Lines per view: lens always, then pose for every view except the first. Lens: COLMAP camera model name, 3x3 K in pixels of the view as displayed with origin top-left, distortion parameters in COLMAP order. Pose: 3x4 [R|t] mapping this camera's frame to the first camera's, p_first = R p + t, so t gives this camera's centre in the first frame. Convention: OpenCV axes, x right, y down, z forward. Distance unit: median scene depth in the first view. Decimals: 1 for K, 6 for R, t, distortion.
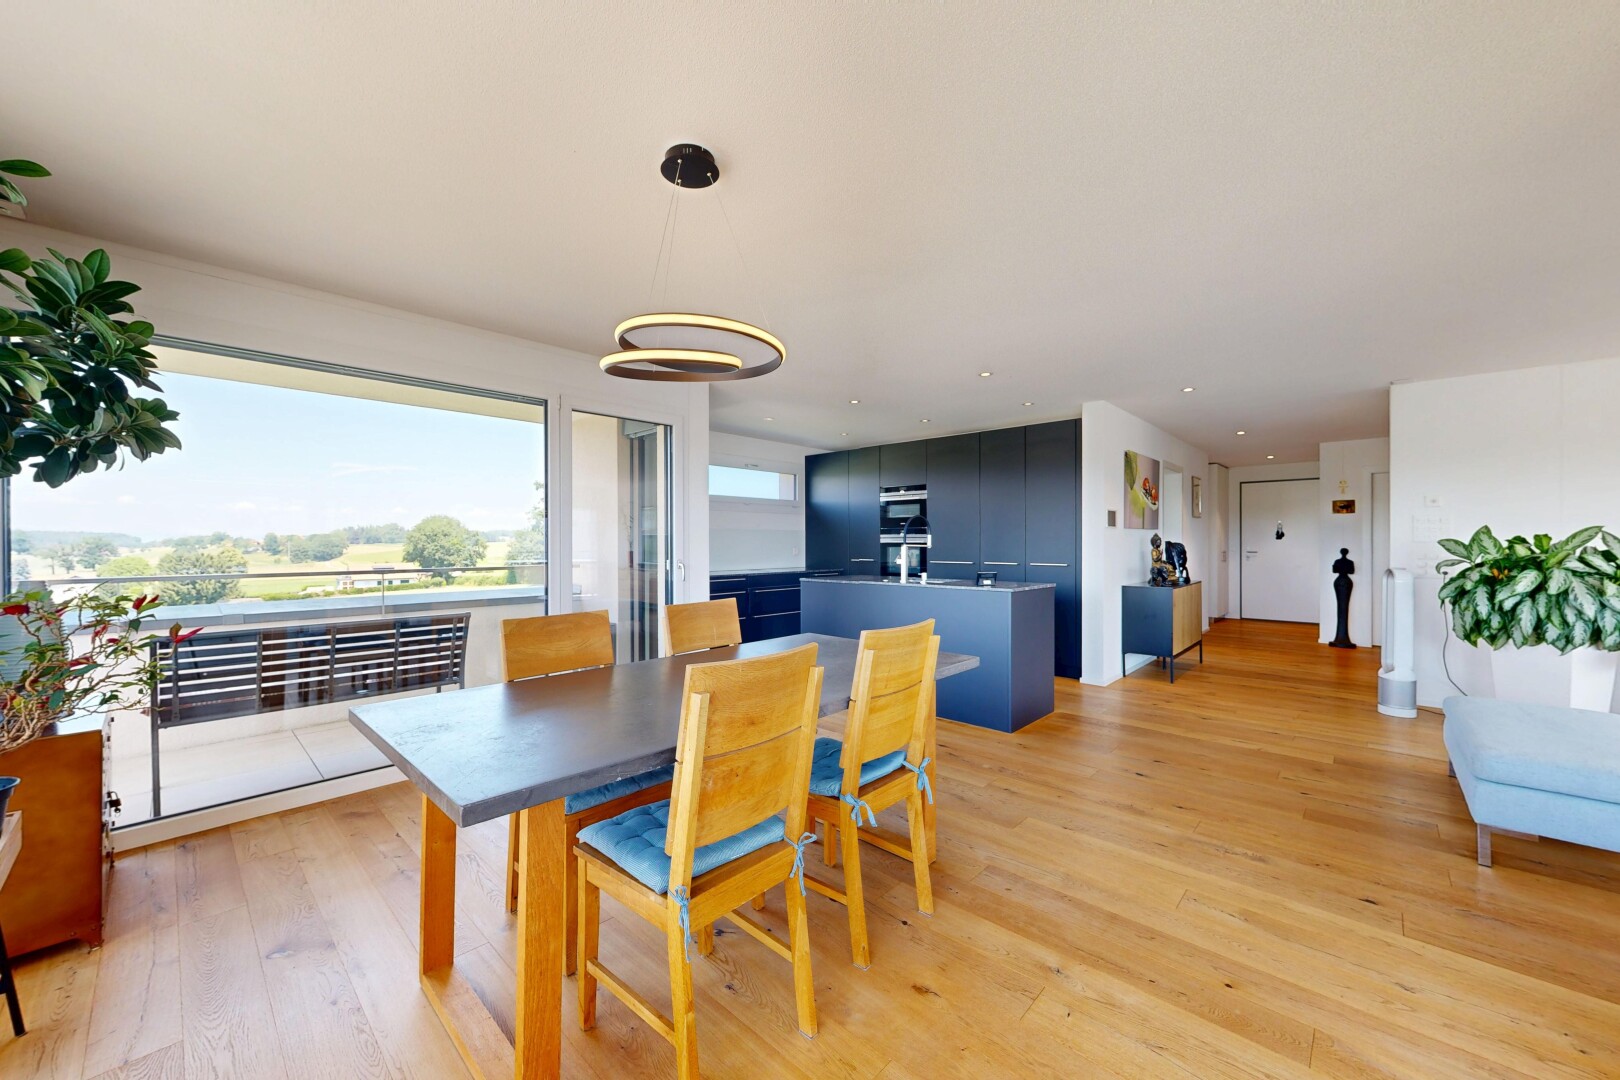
lens RADIAL K [[611.1, 0, 809.4], [0, 611.1, 539.7], [0, 0, 1]] dist [0.000990, 0.000050]
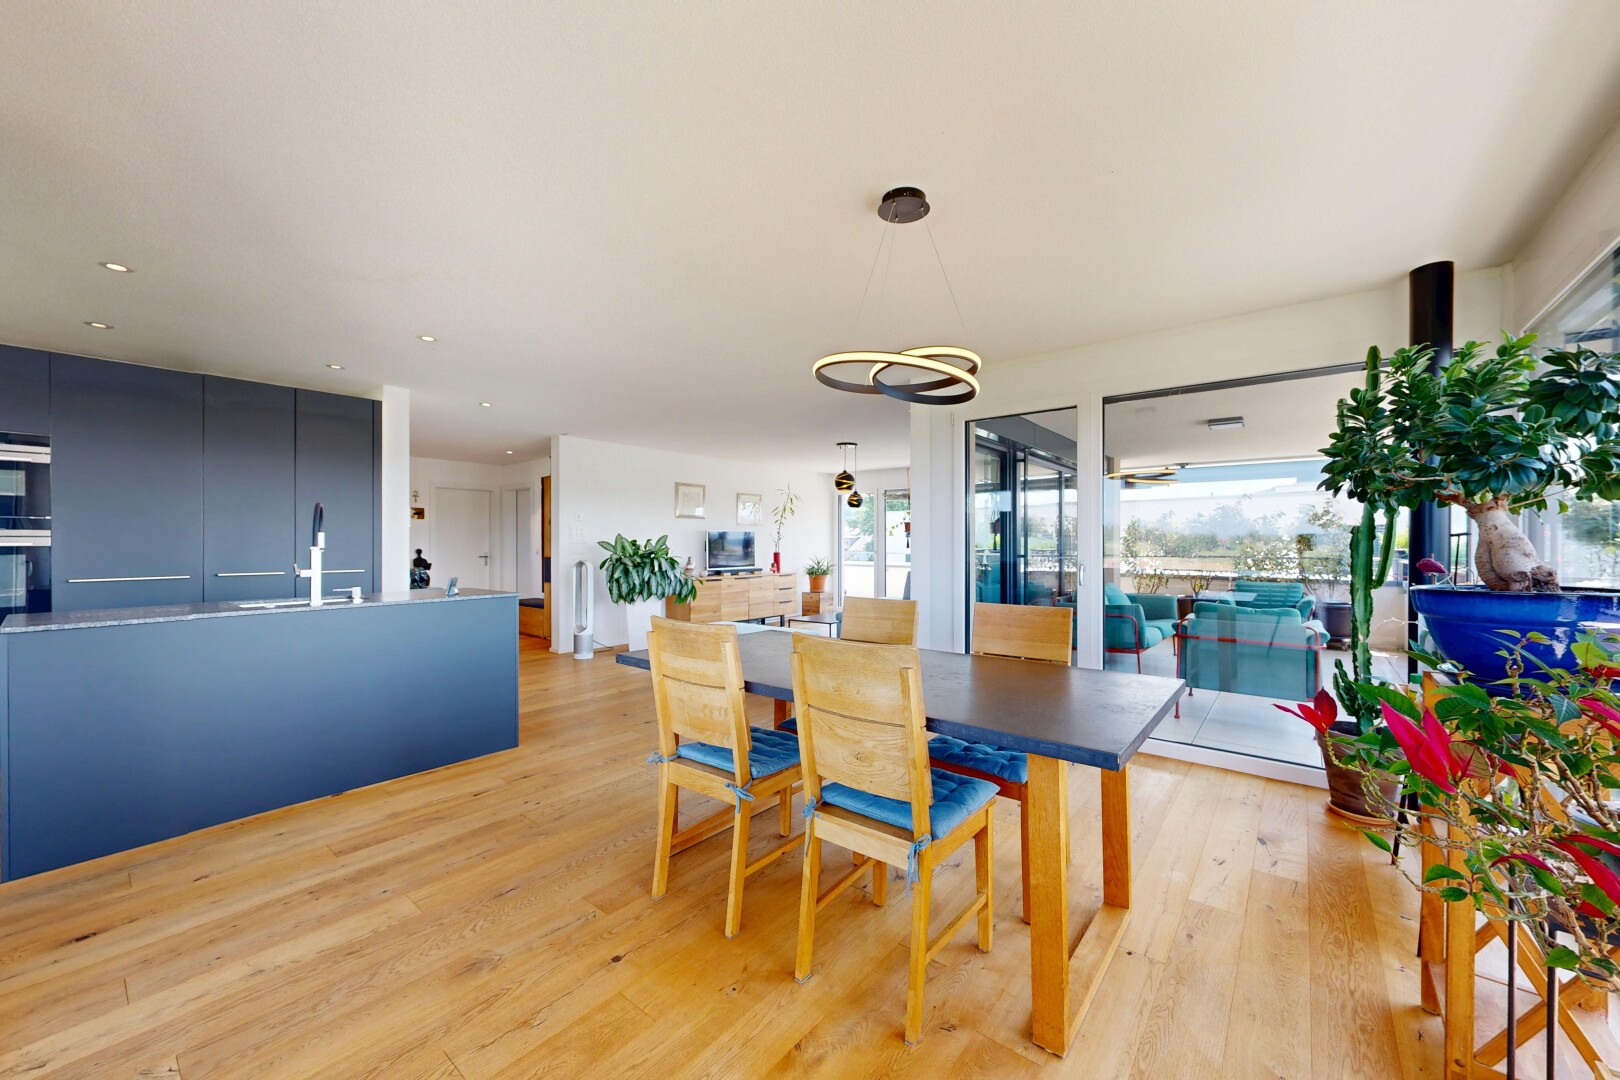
lens RADIAL K [[611.1, 0, 811.7], [0, 611.1, 543.6], [0, 0, 1]] dist [0.000990, 0.000050]
pose [[-0.082996, -0.001721, 0.996548, -0.539145], [0.000760, 0.999998, 0.001790, 0.002822], [-0.996550, 0.000906, -0.082994, 0.526564]]
